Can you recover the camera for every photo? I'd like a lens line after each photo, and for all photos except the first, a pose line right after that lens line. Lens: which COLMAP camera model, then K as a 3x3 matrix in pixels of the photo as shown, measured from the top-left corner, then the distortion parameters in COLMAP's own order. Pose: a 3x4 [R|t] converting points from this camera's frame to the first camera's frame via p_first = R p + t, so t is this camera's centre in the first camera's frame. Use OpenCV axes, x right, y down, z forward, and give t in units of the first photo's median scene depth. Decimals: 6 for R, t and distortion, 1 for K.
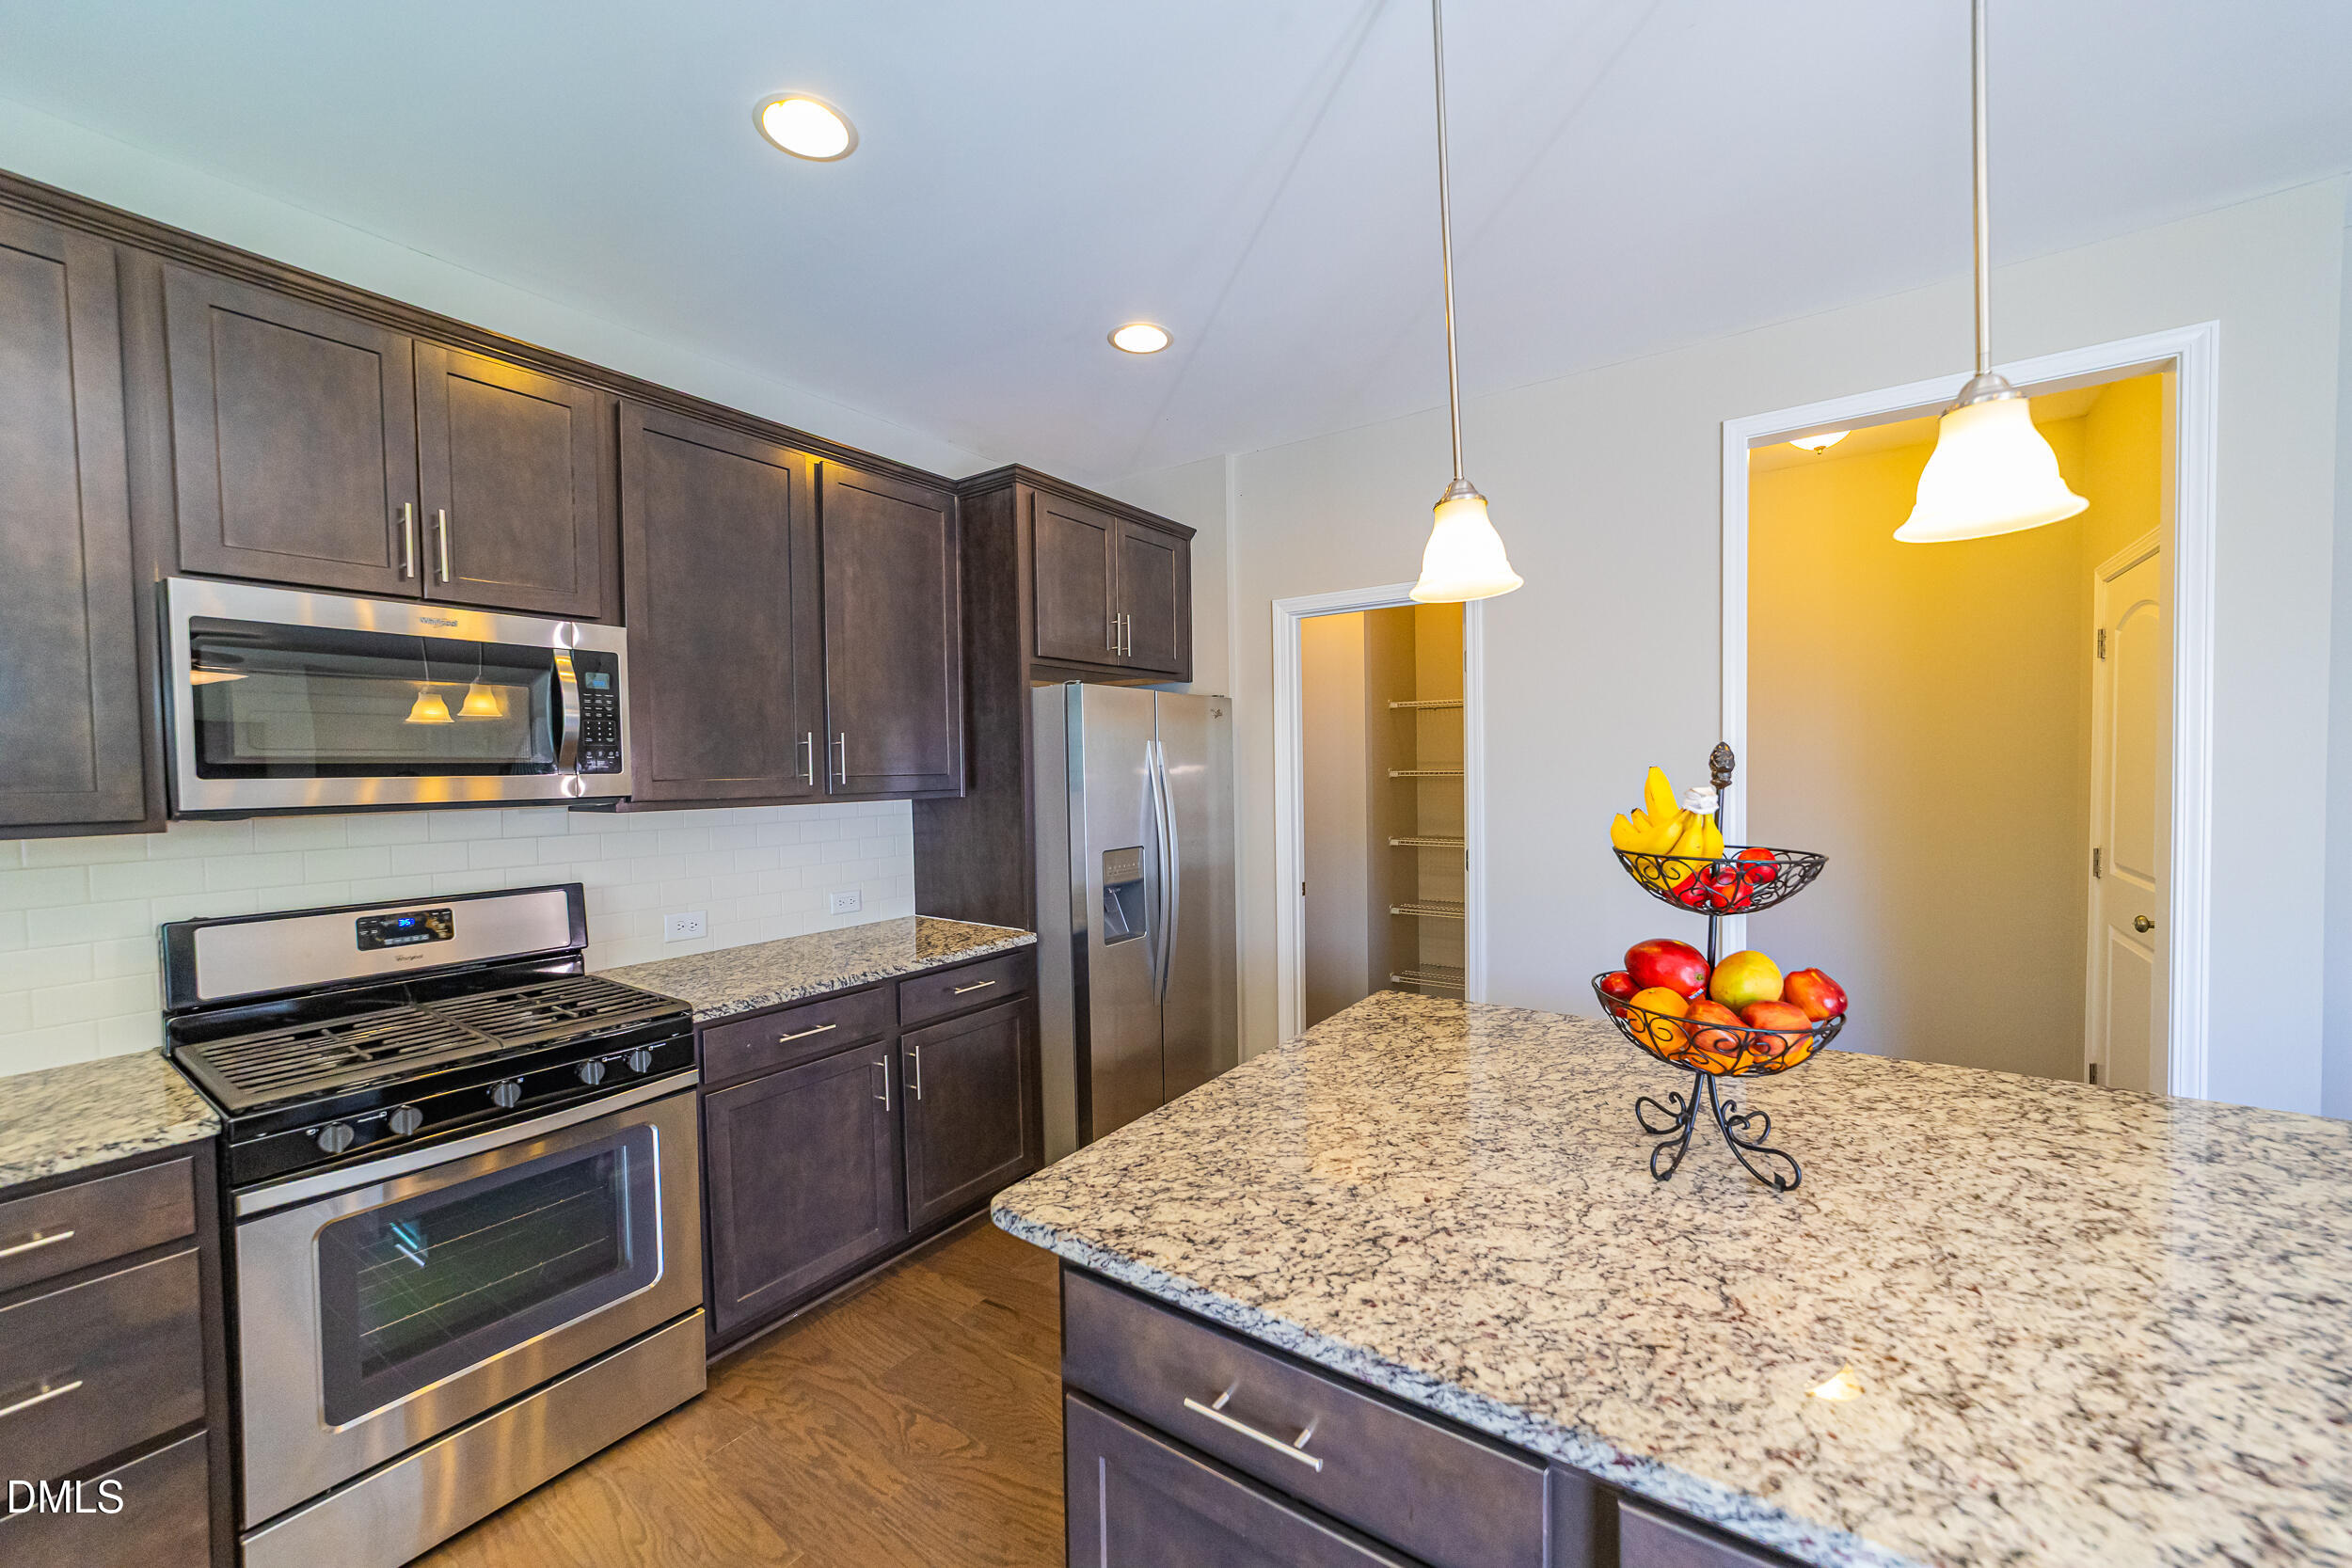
lens RADIAL K [[902.3, 0, 1168.0], [0, 902.3, 789.7], [0, 0, 1]] dist [-0.008424, 0.002918]
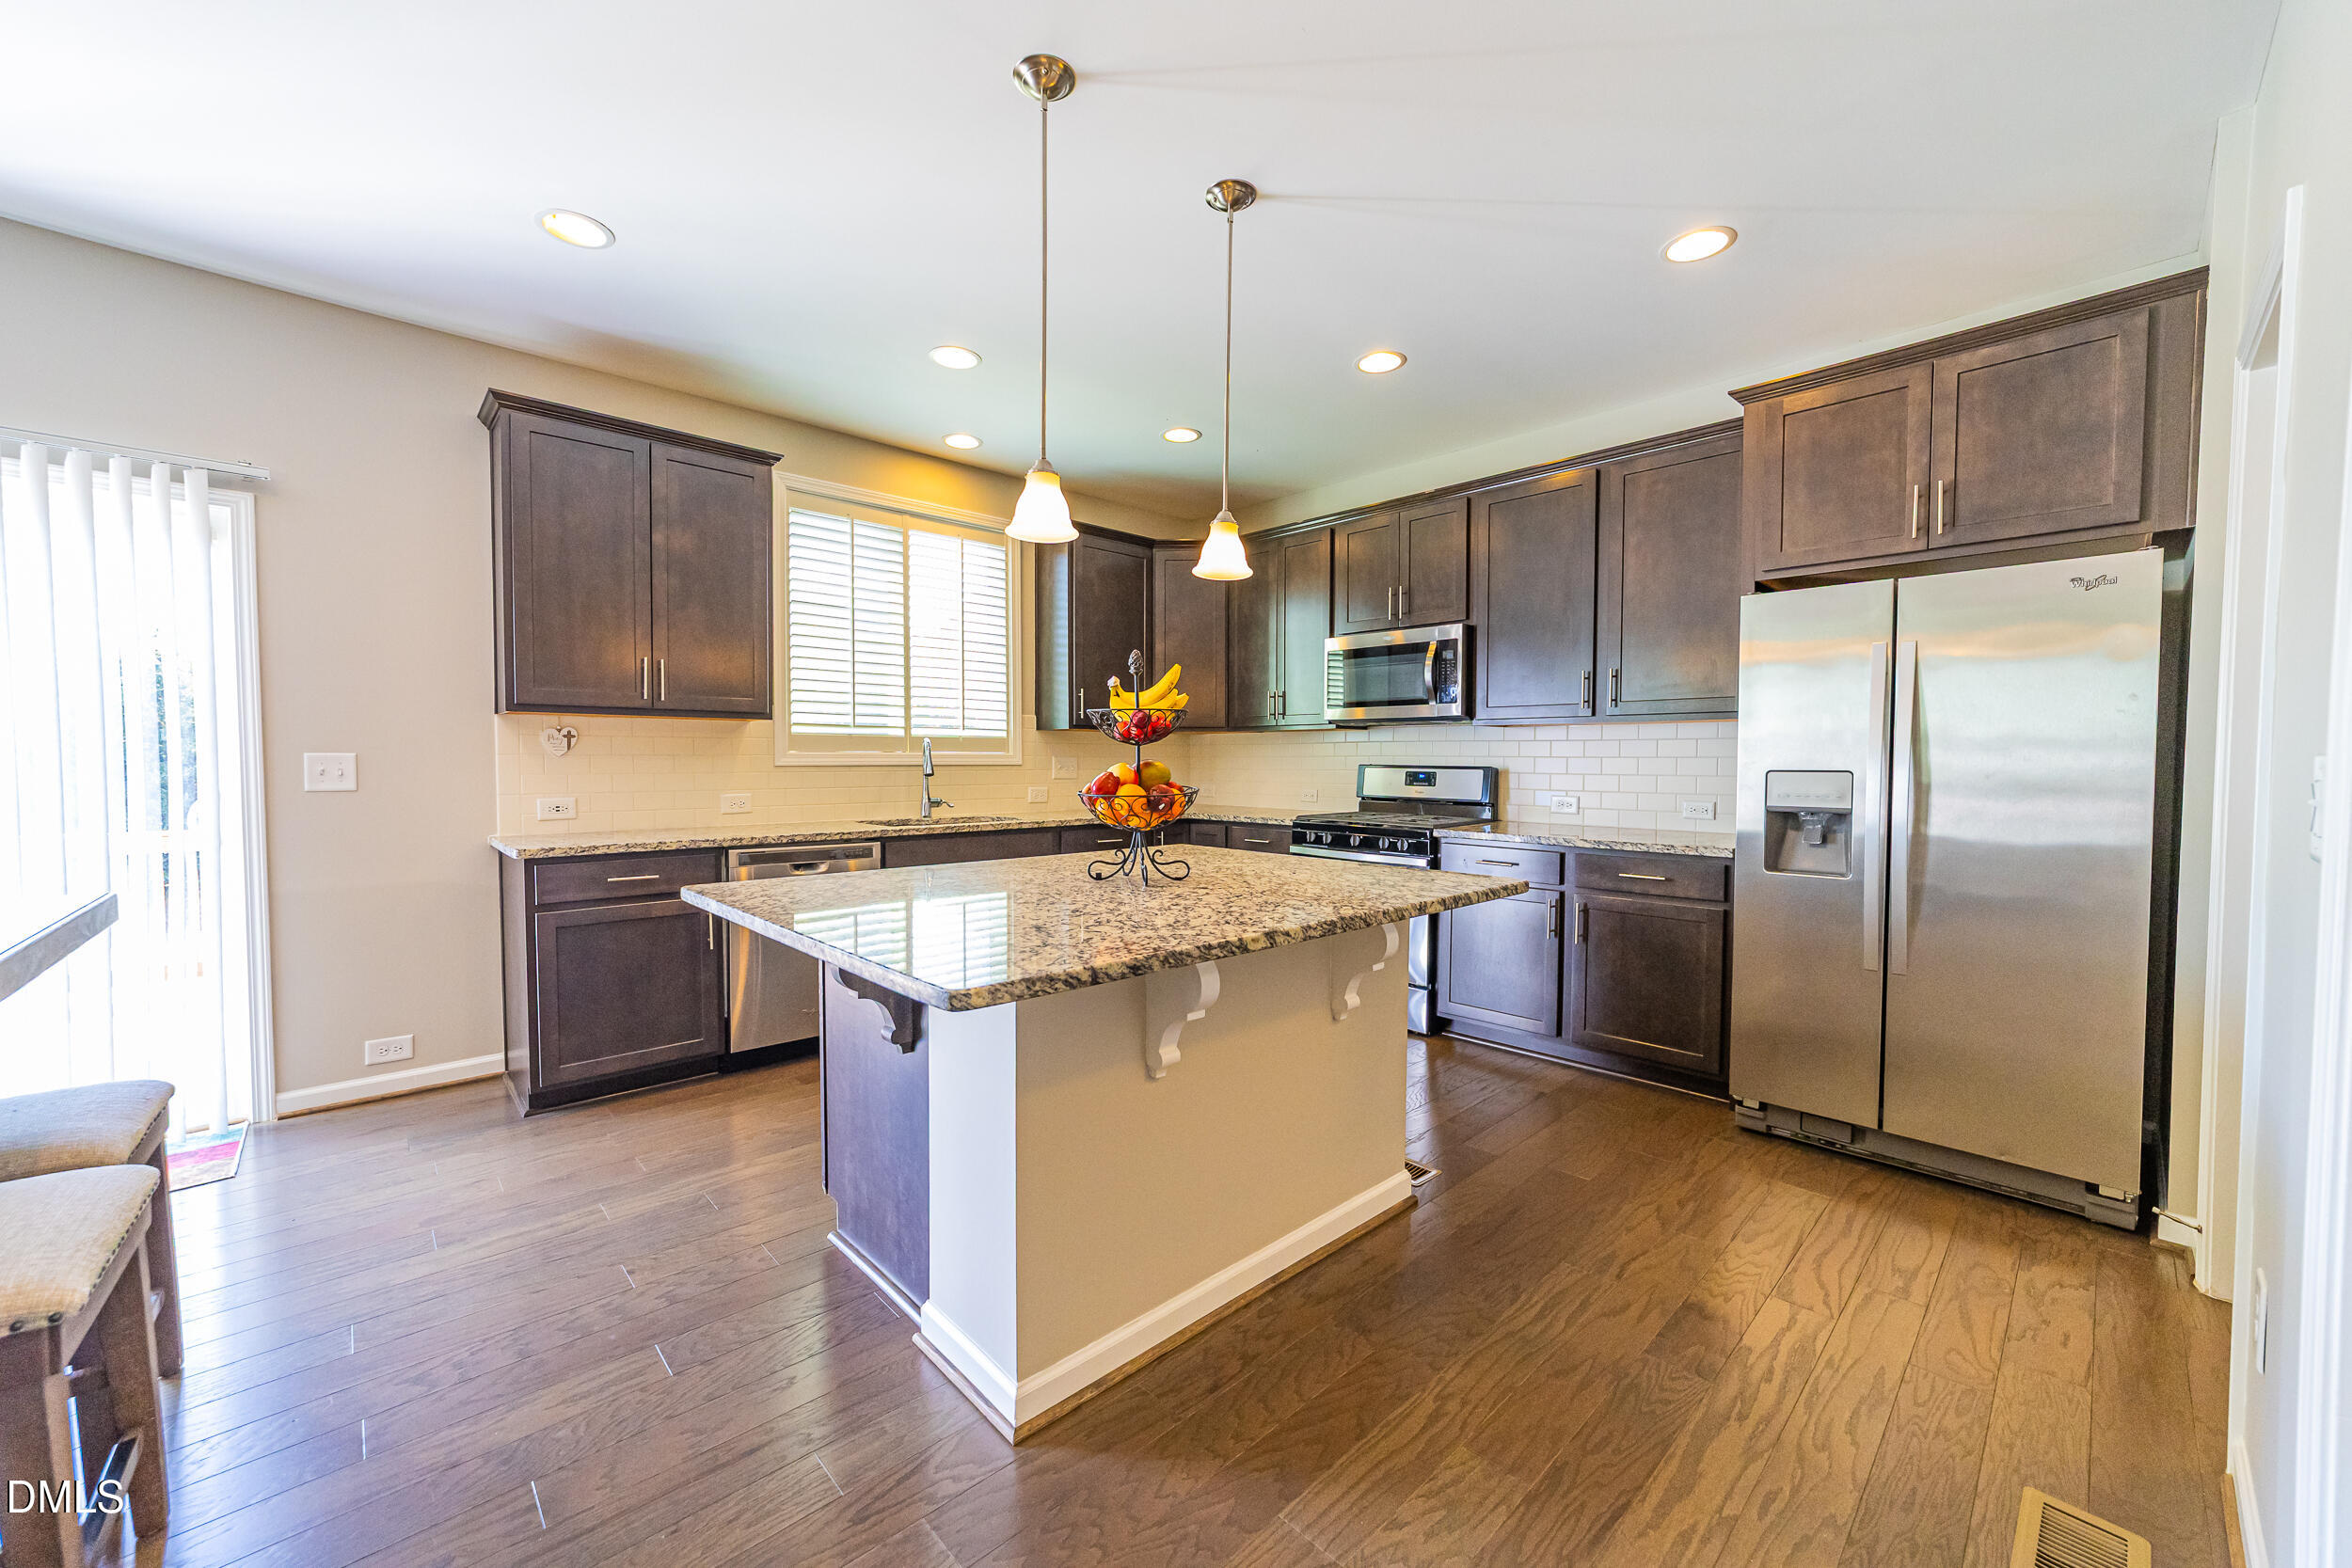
lens RADIAL K [[902.3, 0, 1168.6], [0, 902.3, 789.1], [0, 0, 1]] dist [-0.008424, 0.002918]
pose [[-0.197818, 0.046772, -0.979122, 2.144791], [-0.025048, 0.998294, 0.052748, 0.122327], [0.979919, 0.034959, -0.196309, 1.264185]]
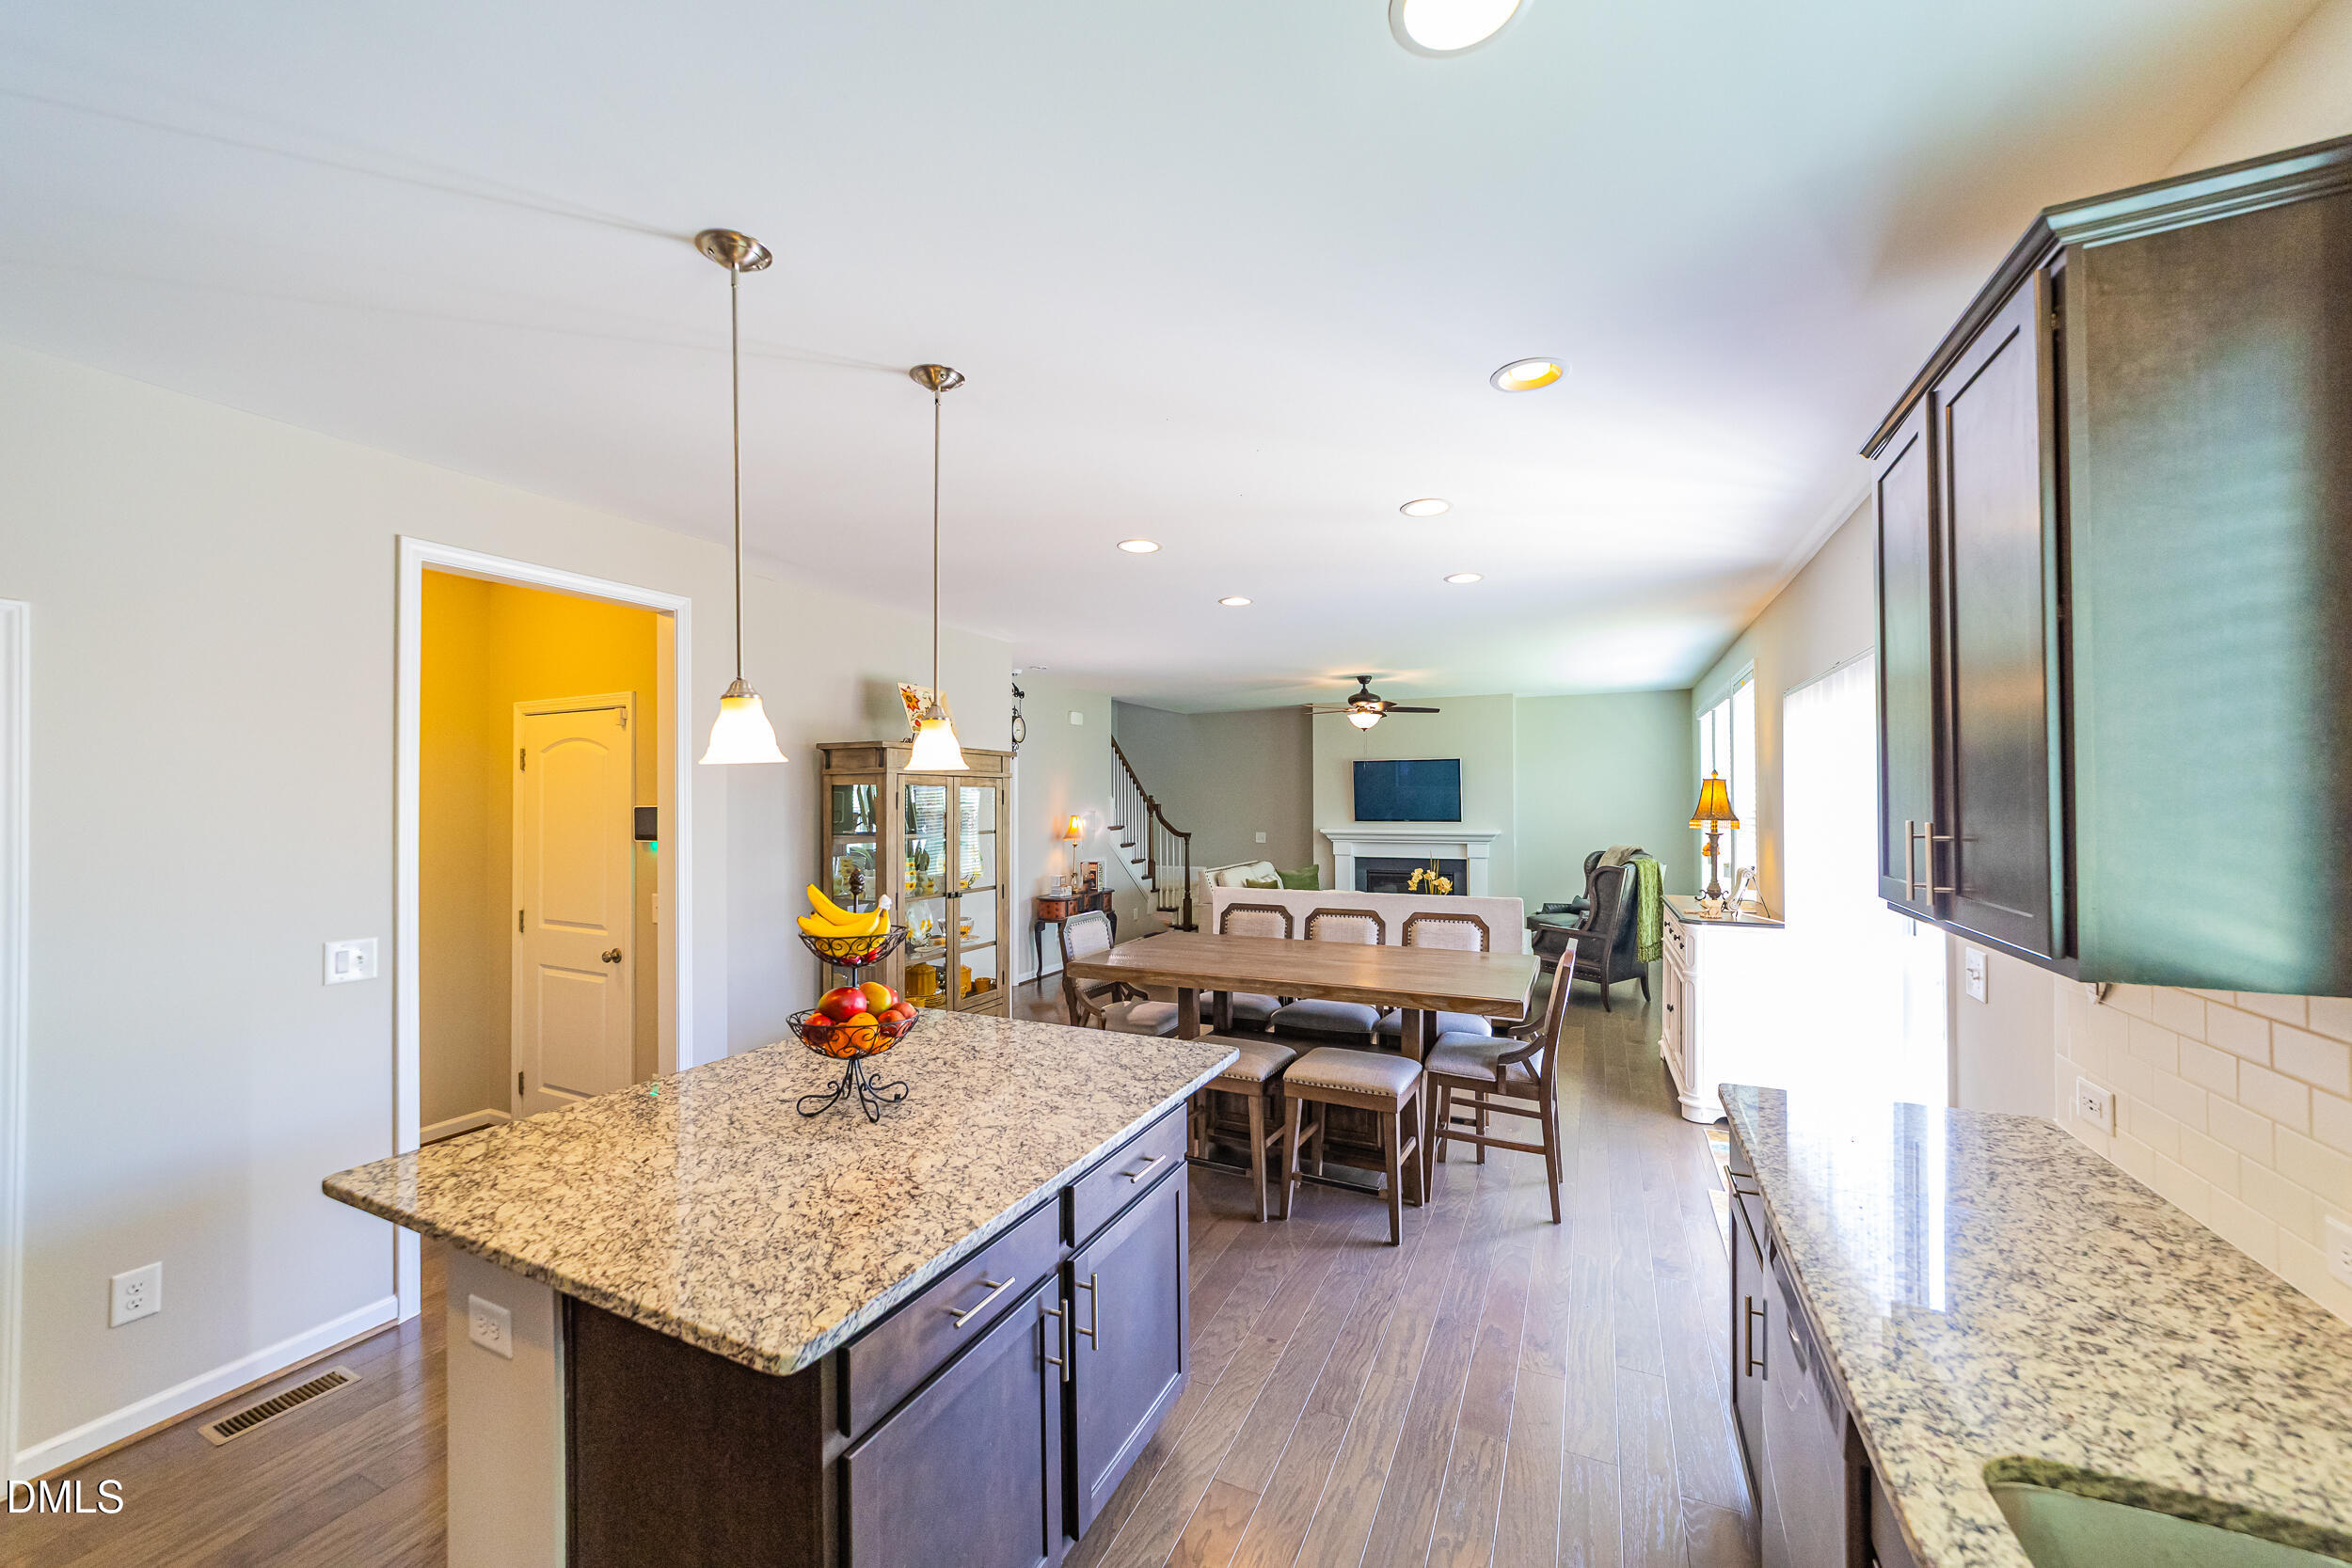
lens RADIAL K [[902.3, 0, 1176.2], [0, 902.3, 792.8], [0, 0, 1]] dist [-0.008424, 0.002918]
pose [[-0.178287, 0.022368, 0.983724, -1.095782], [0.028673, 0.999435, -0.017529, -0.135474], [-0.983561, 0.025081, -0.178828, 0.605783]]
